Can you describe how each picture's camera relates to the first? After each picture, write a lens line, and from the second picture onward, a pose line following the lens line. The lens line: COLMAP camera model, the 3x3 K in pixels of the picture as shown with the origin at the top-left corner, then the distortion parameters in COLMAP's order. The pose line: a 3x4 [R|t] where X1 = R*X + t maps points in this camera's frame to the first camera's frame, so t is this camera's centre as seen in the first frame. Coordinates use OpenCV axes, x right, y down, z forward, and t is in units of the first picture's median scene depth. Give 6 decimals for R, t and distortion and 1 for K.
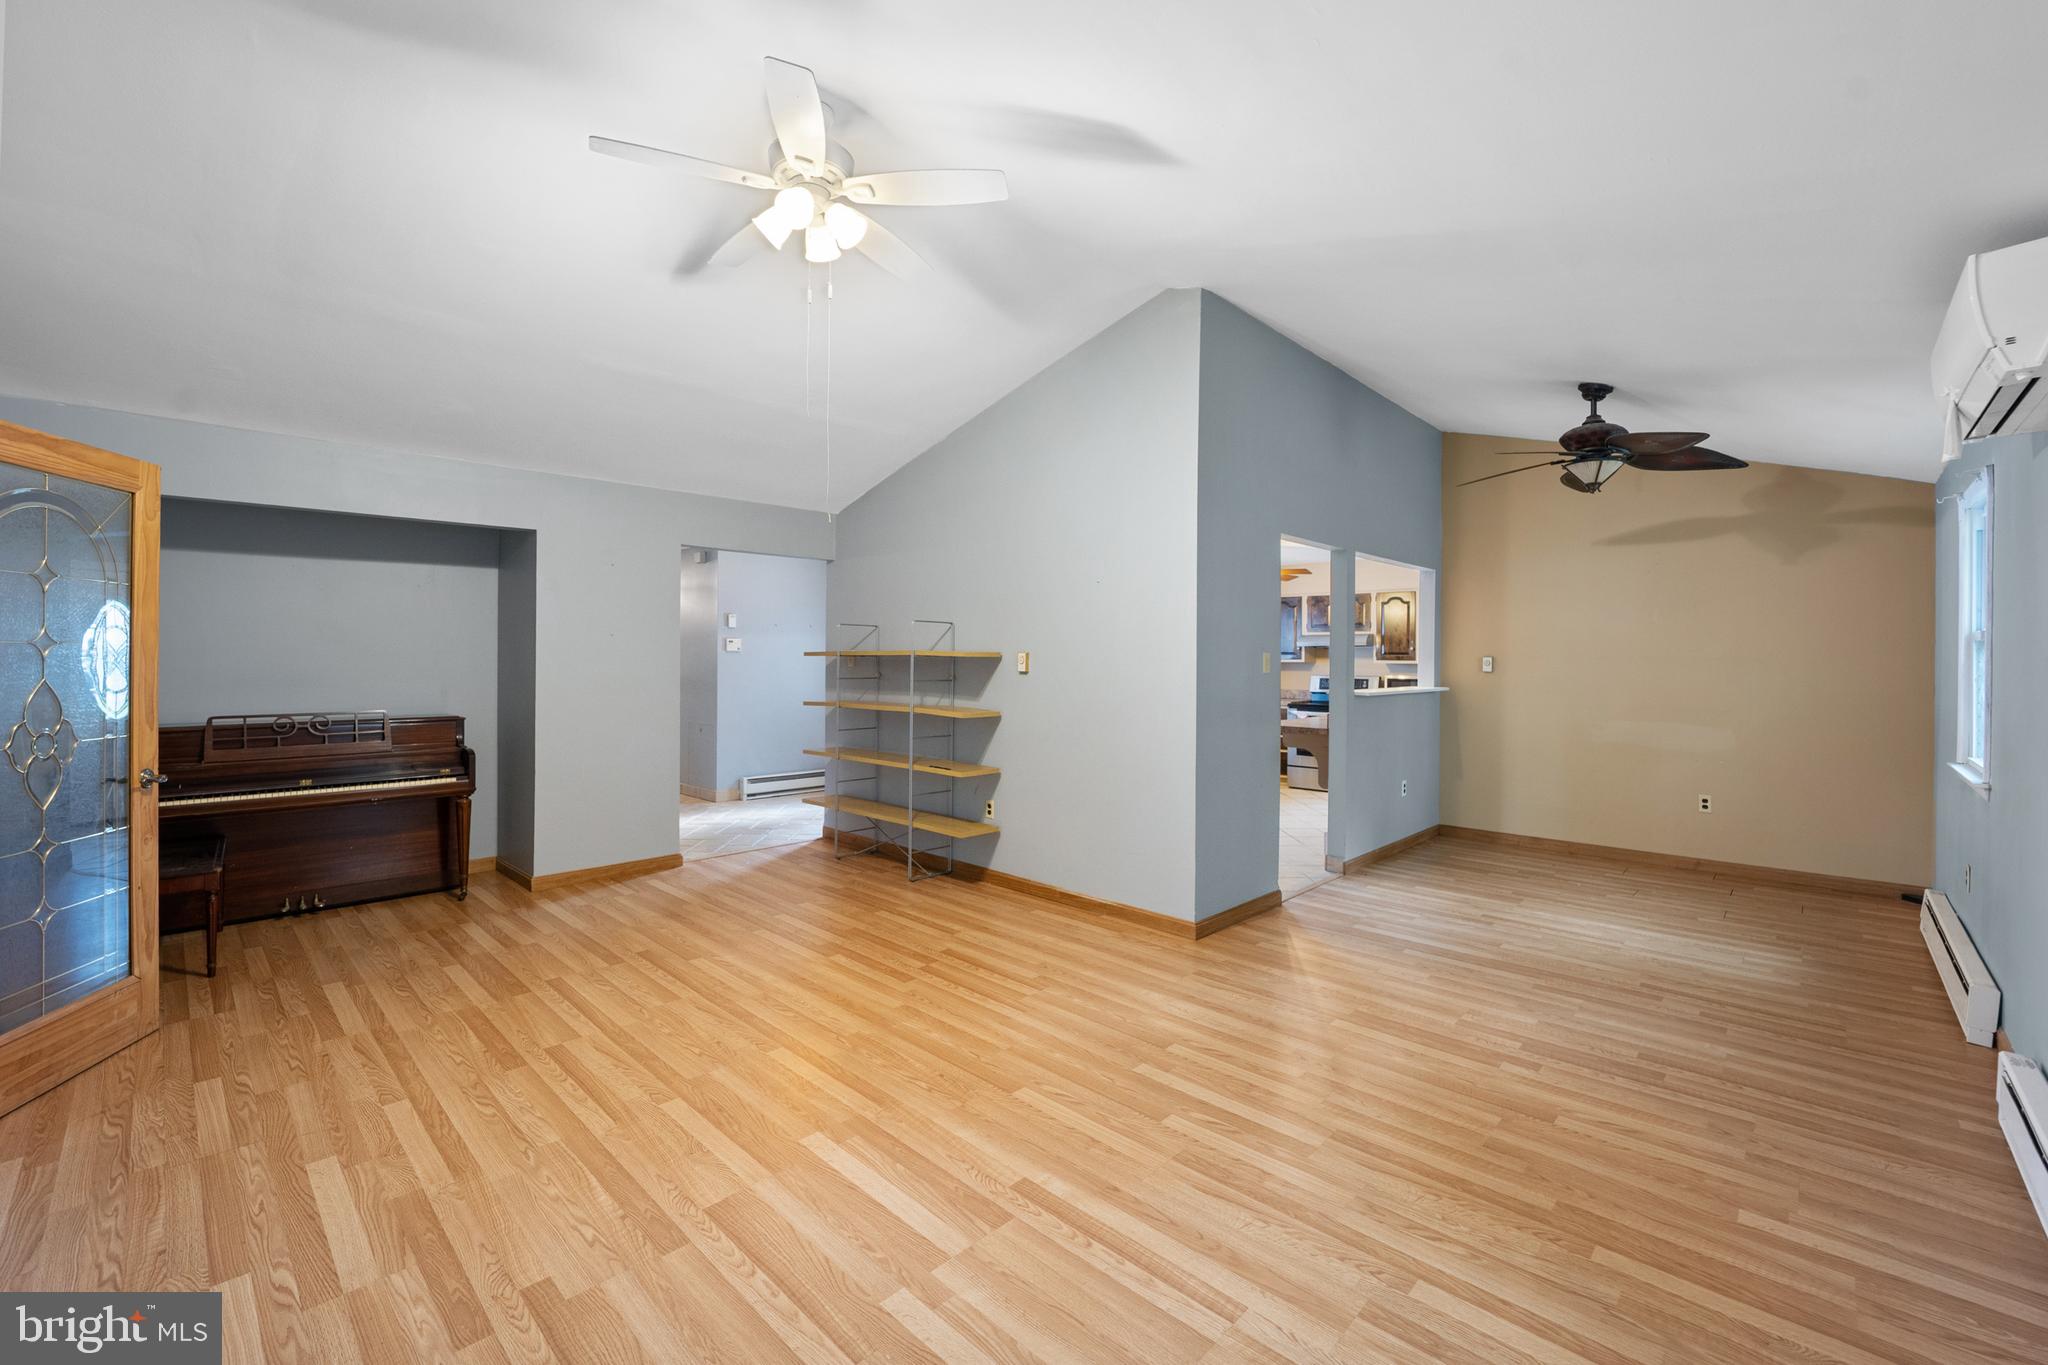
lens RADIAL K [[825.9, 0, 1030.6], [0, 825.9, 659.0], [0, 0, 1]] dist [-0.013721, -0.000105]
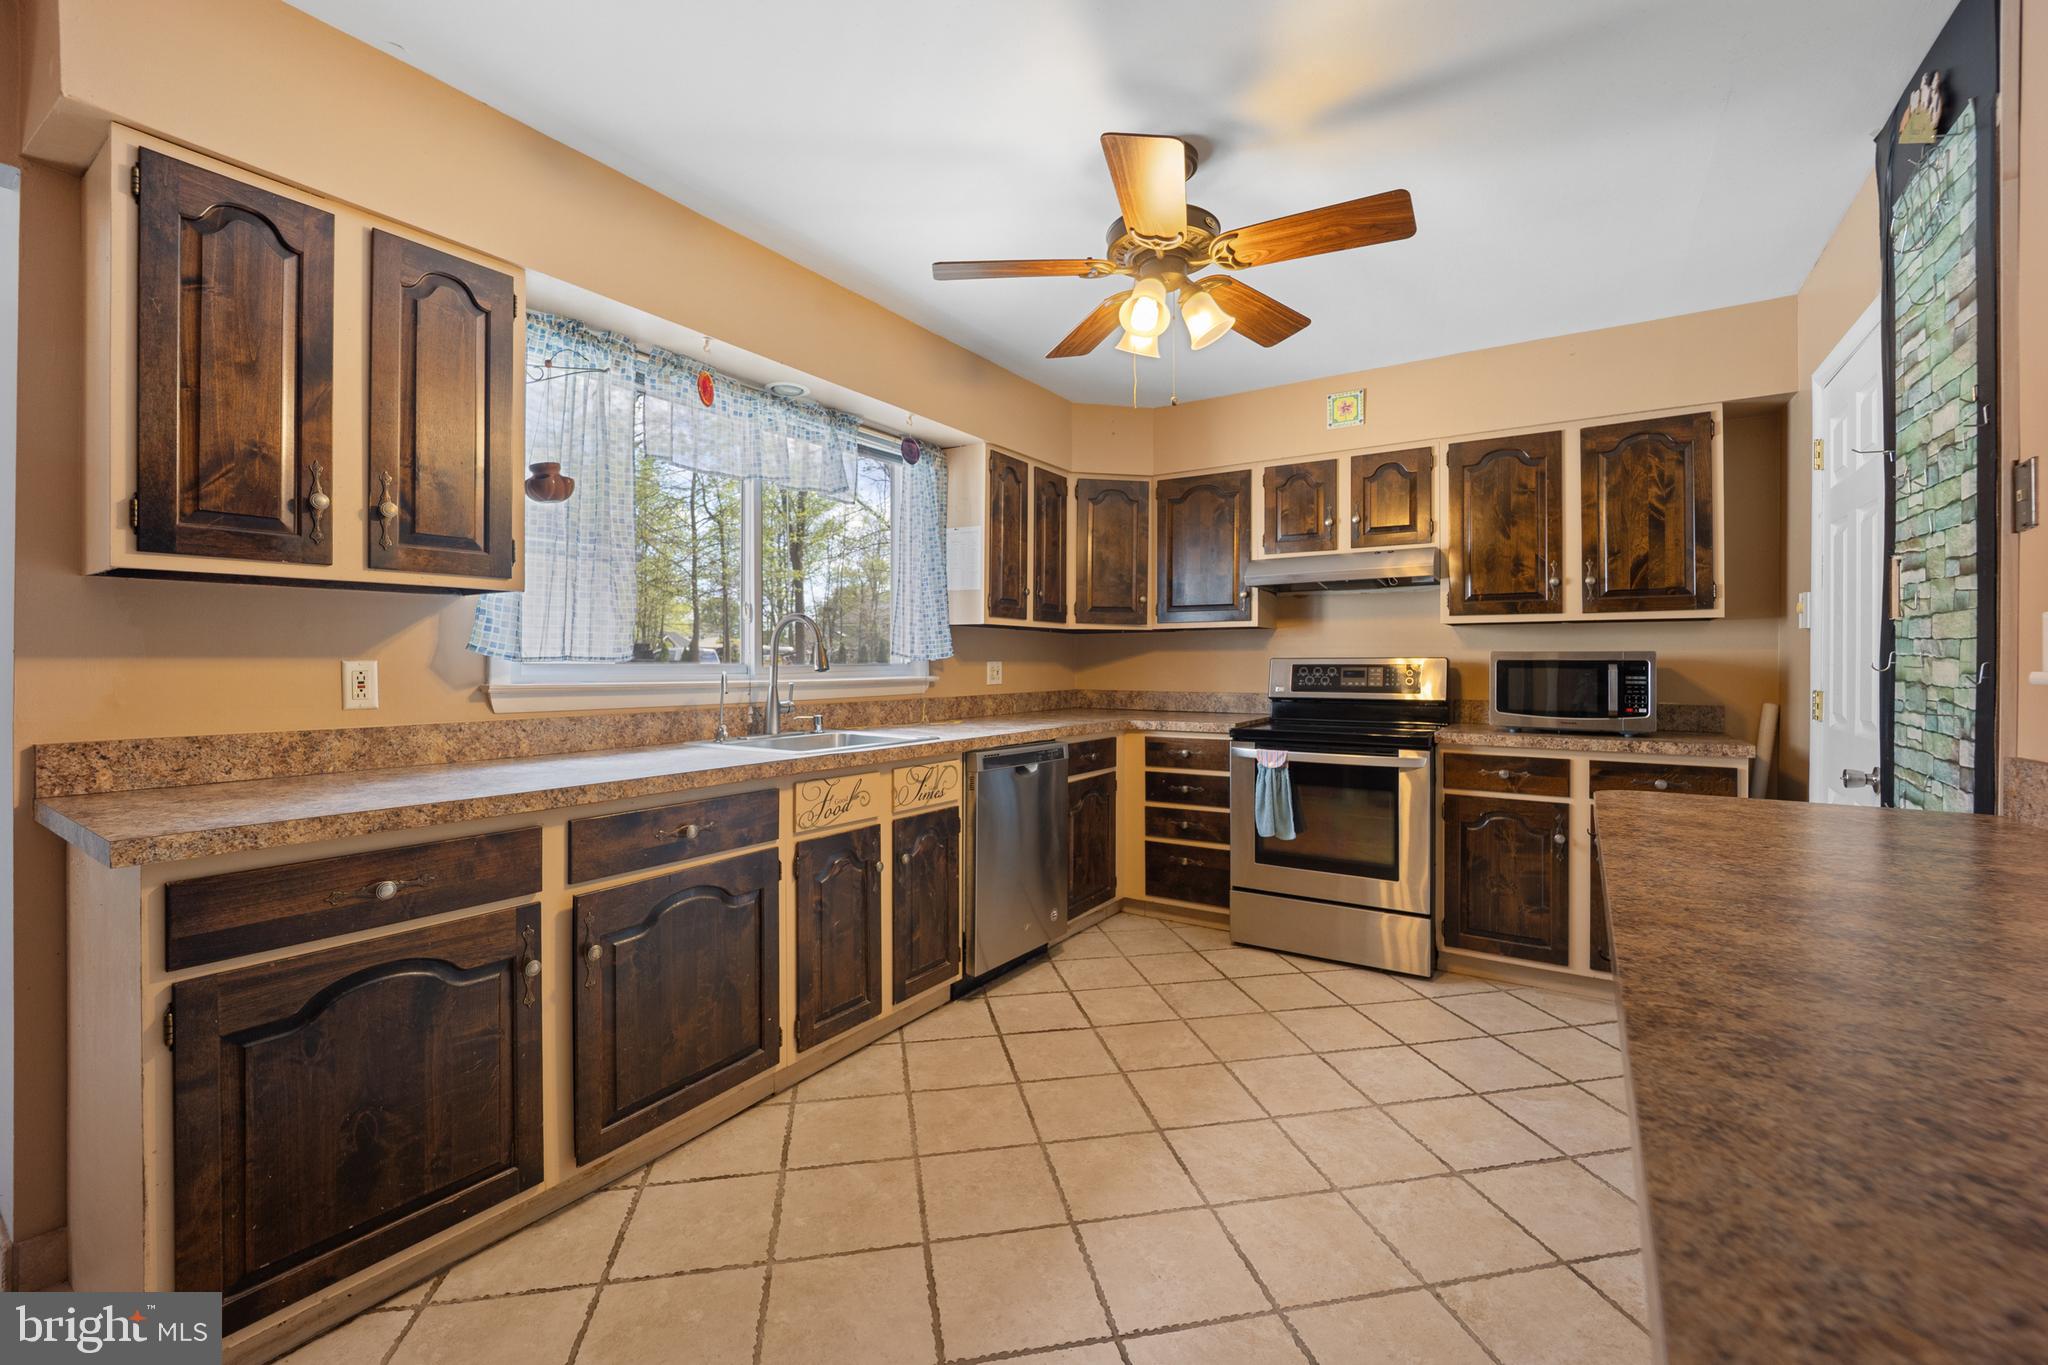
lens RADIAL K [[850.4, 0, 1026.1], [0, 850.4, 663.0], [0, 0, 1]] dist [-0.015467, 0.000281]
pose [[0.982979, -0.004960, 0.183651, 0.463860], [0.004492, 0.999986, 0.002966, 0.068811], [-0.183663, -0.002090, 0.982987, 2.010115]]
